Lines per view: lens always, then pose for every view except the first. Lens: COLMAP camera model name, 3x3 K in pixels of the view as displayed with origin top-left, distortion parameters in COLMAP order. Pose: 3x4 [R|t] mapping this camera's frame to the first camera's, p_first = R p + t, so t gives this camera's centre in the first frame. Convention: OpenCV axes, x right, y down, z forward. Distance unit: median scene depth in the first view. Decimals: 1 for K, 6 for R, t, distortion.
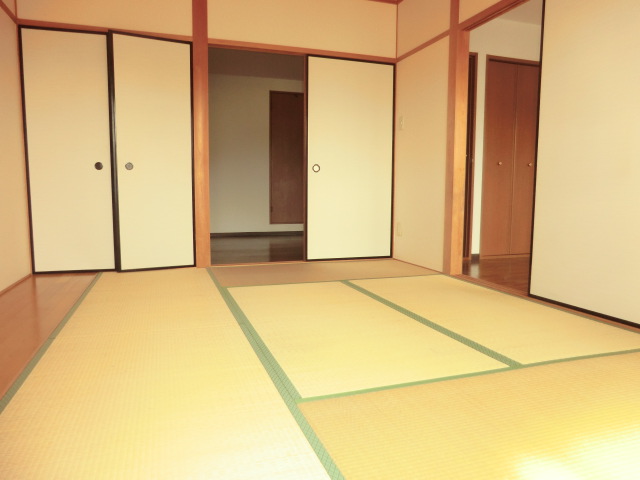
lens RADIAL K [[467.5, 0, 319.8], [0, 467.5, 241.9], [0, 0, 1]] dist [-0.064749, 0.042274]
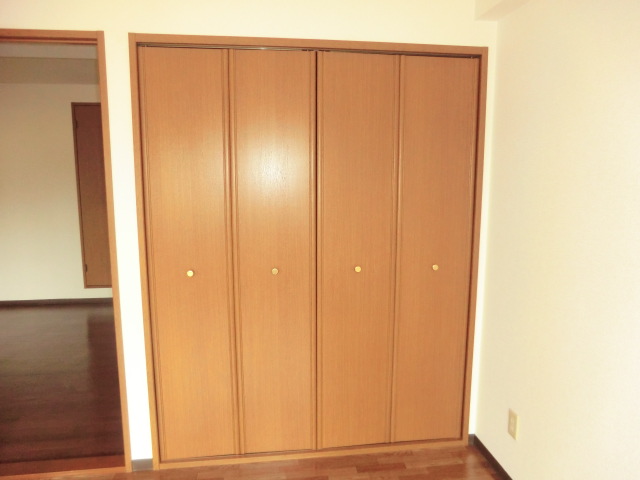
lens RADIAL K [[467.5, 0, 322.3], [0, 467.5, 239.7], [0, 0, 1]] dist [-0.064749, 0.042274]
pose [[0.978660, 0.021206, -0.204391, 0.655222], [-0.014281, 0.999275, 0.035299, -0.236796], [0.204991, -0.031627, 0.978253, 0.626179]]
